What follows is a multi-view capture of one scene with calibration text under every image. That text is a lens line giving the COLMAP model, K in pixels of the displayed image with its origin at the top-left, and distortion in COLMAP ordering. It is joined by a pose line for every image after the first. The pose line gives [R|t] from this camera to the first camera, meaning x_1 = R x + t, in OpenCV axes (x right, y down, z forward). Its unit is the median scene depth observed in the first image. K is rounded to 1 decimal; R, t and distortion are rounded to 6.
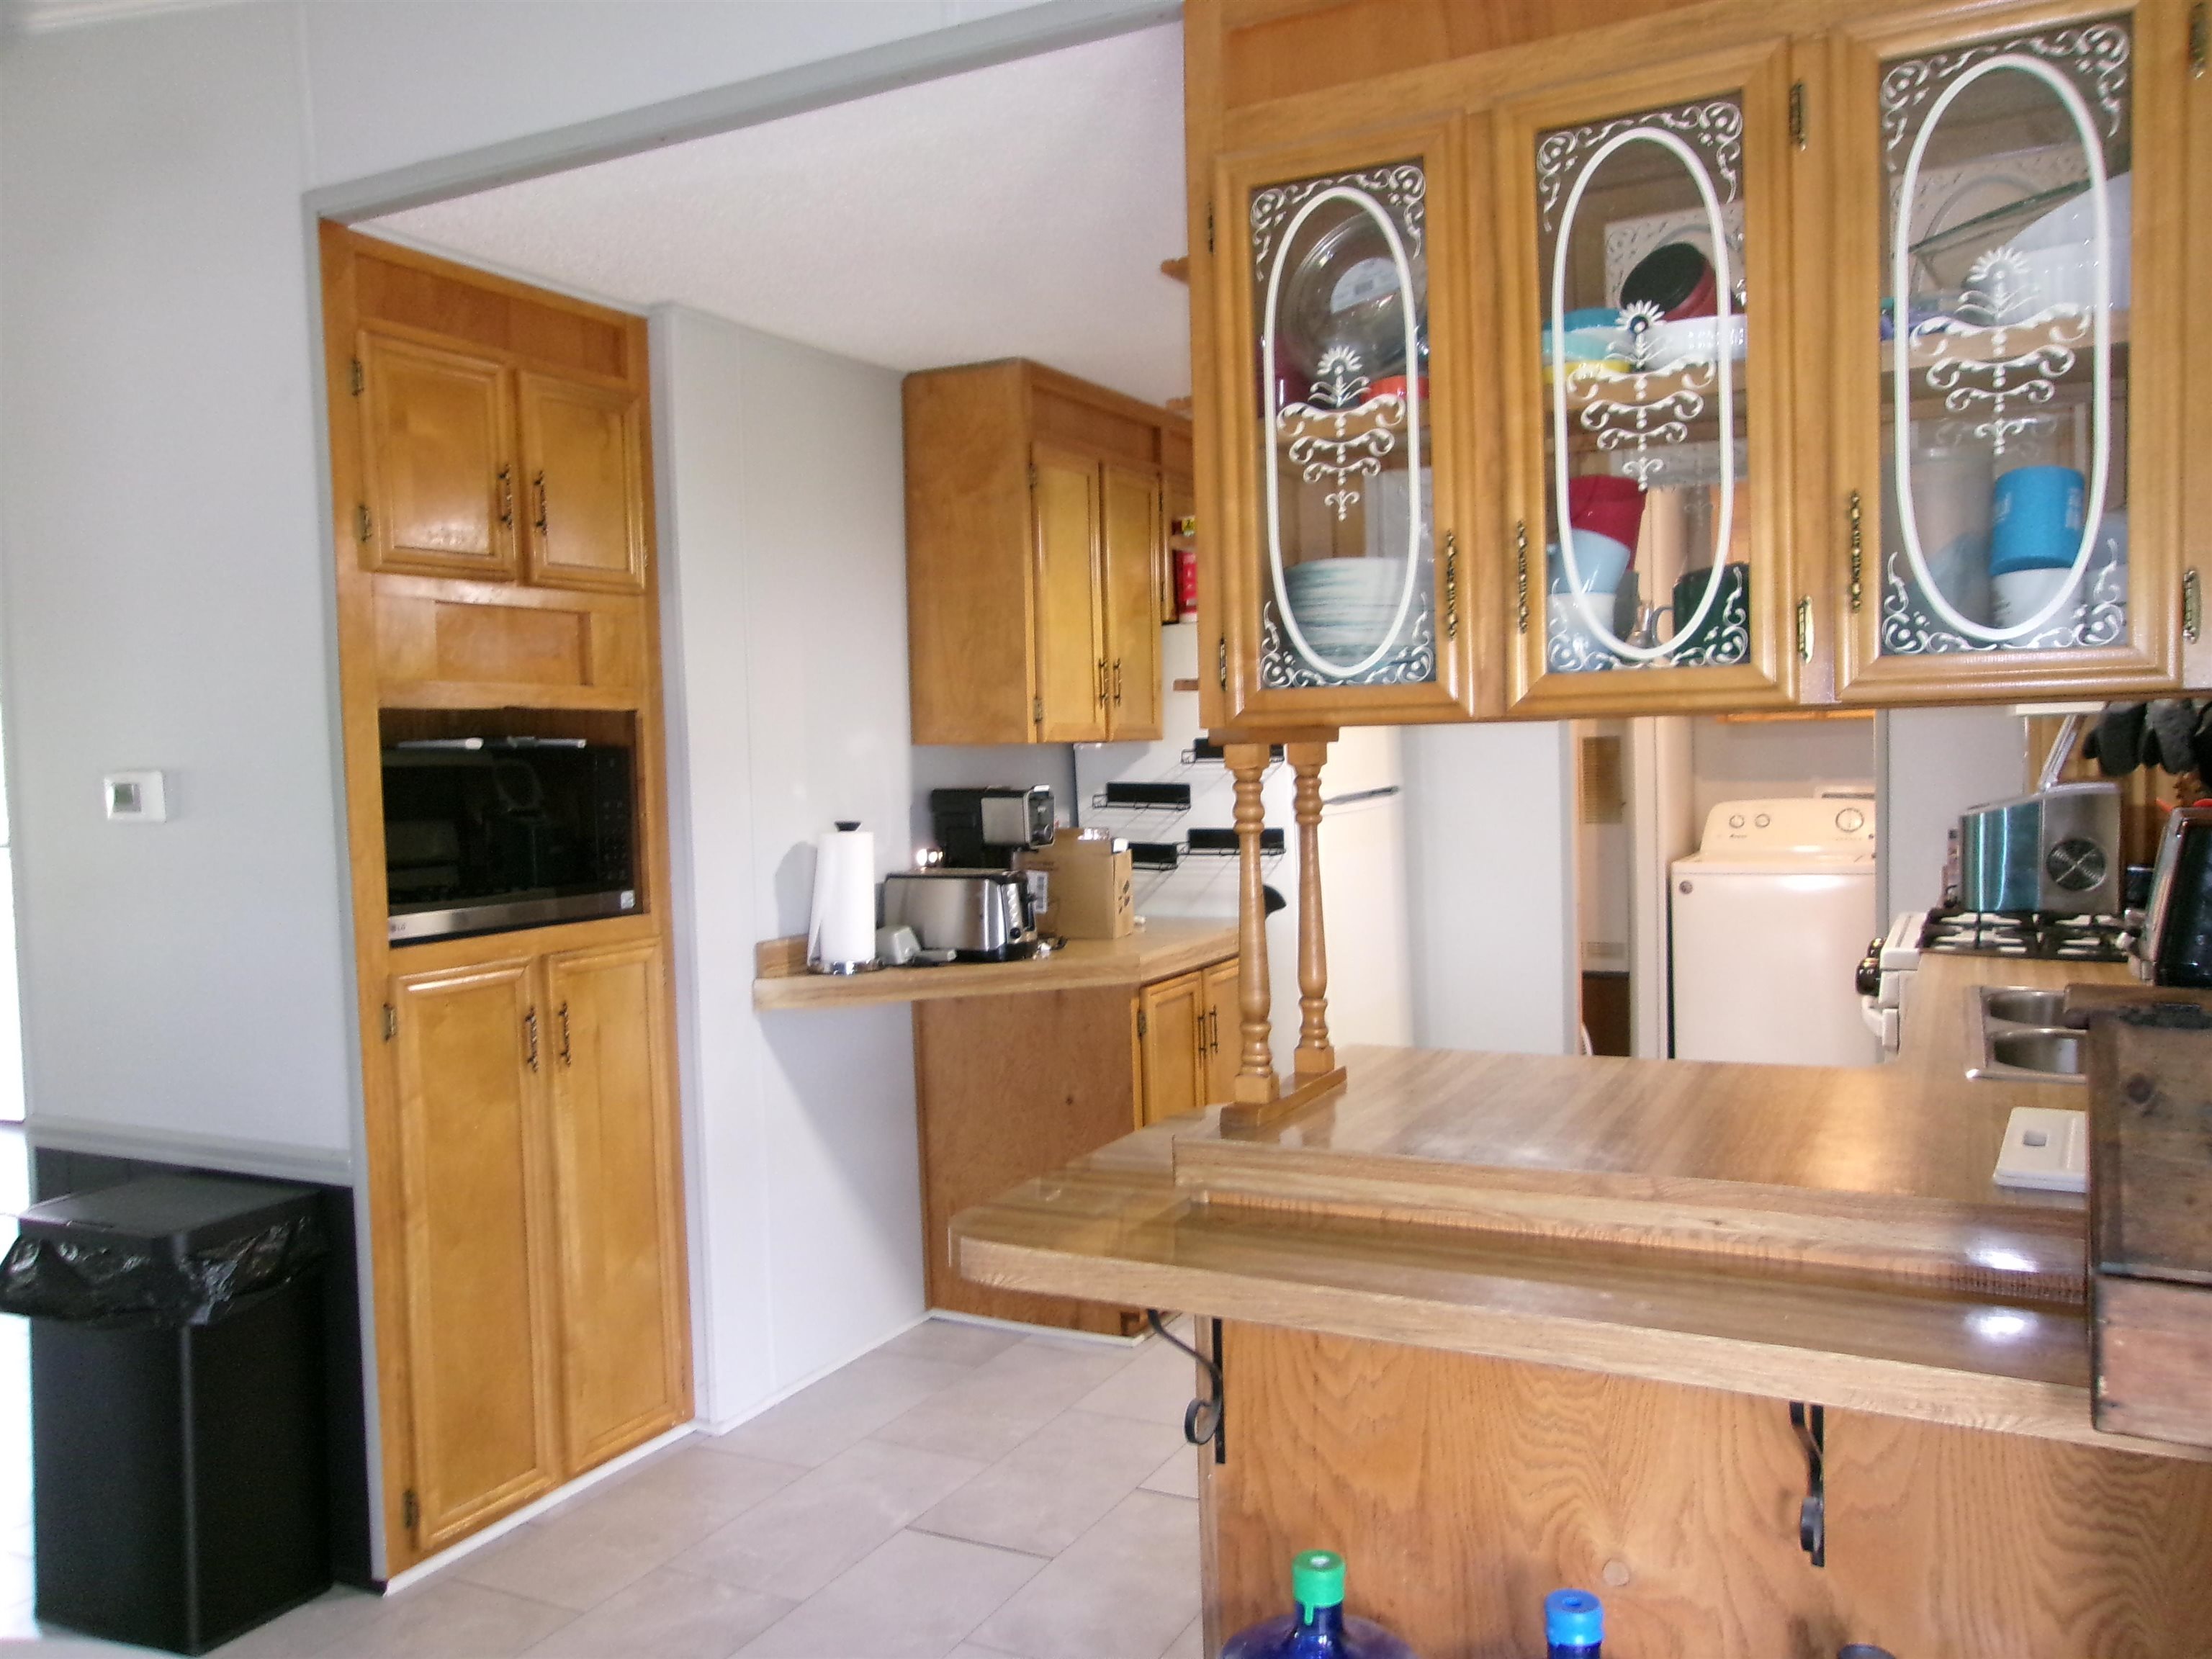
lens RADIAL K [[1700.8, 0, 1106.0], [0, 1700.8, 829.5], [0, 0, 1]] dist [-0.006148, -0.001474]
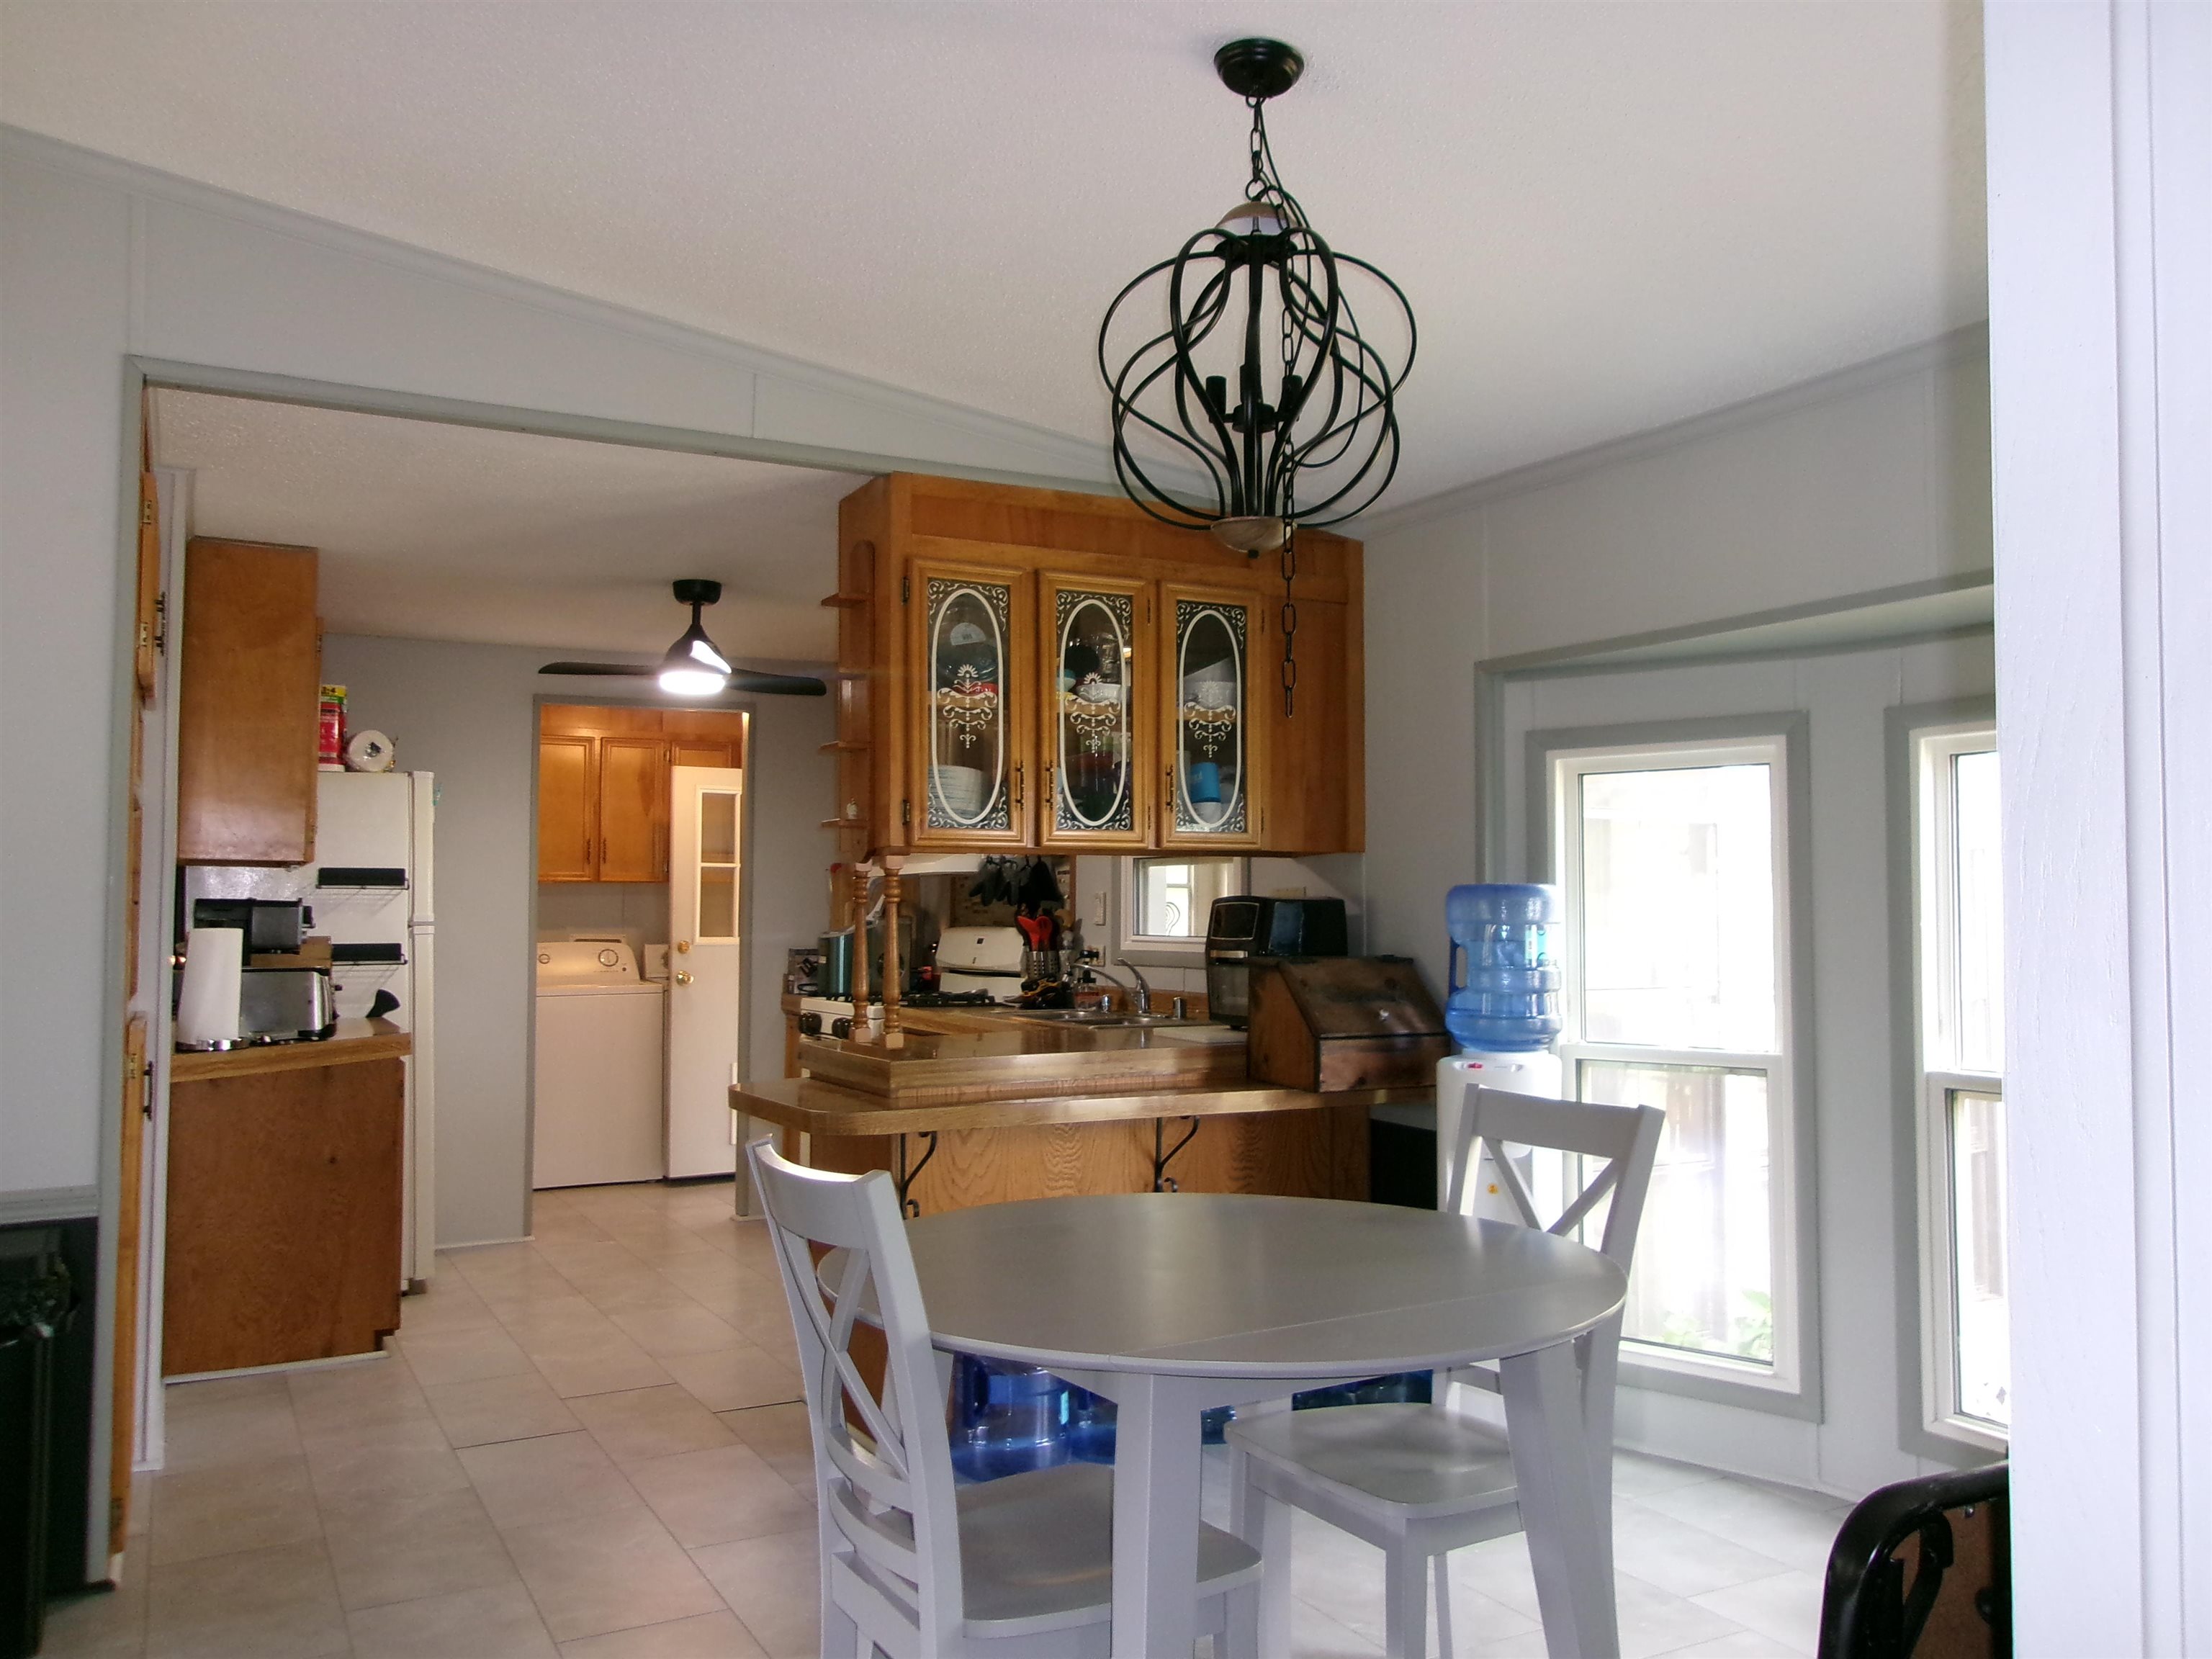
lens RADIAL K [[1700.6, 0, 1065.0], [0, 1700.6, 835.2], [0, 0, 1]] dist [-0.000285, -0.001838]
pose [[0.568588, 0.064676, 0.820076, -1.359379], [0.025994, 0.994994, -0.096493, 0.114047], [-0.822212, 0.076182, 0.564060, -0.224939]]
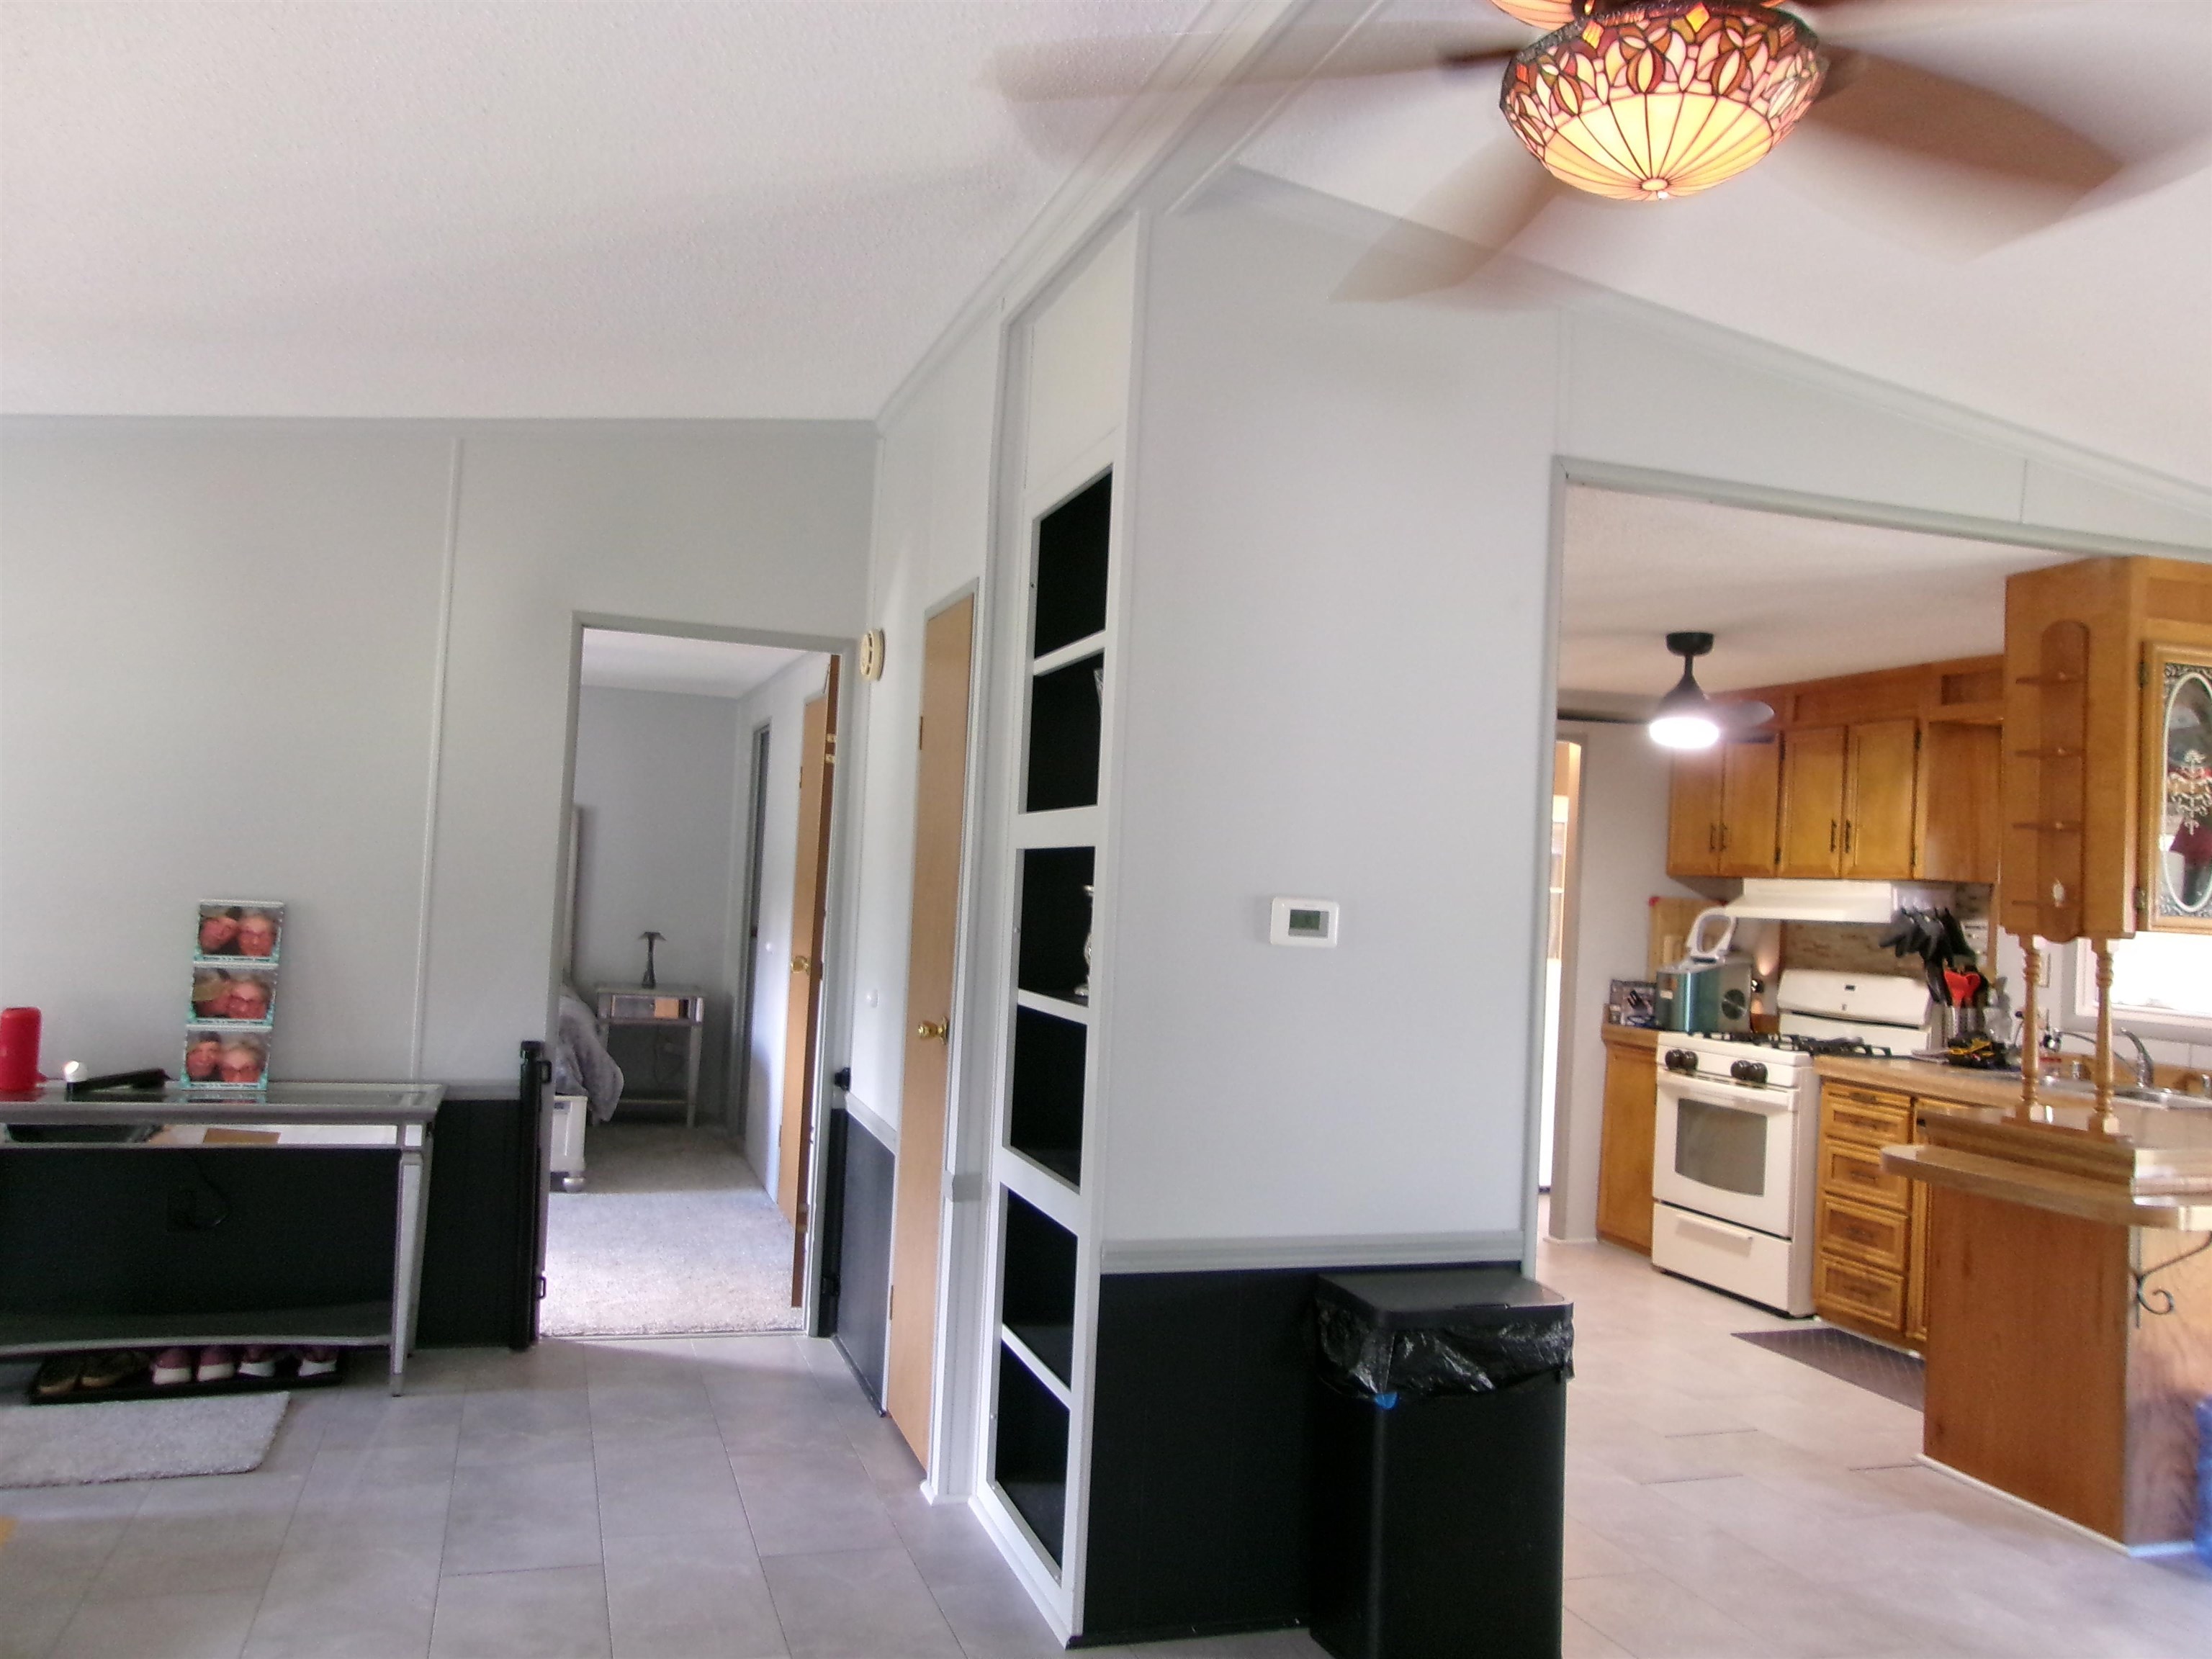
lens RADIAL K [[1700.8, 0, 1106.0], [0, 1700.8, 829.5], [0, 0, 1]] dist [-0.006148, -0.001474]
pose [[0.696295, 0.085150, 0.712687, -2.044842], [-0.033968, 0.995735, -0.085781, 0.027219], [-0.716951, 0.035520, 0.696218, 0.482315]]
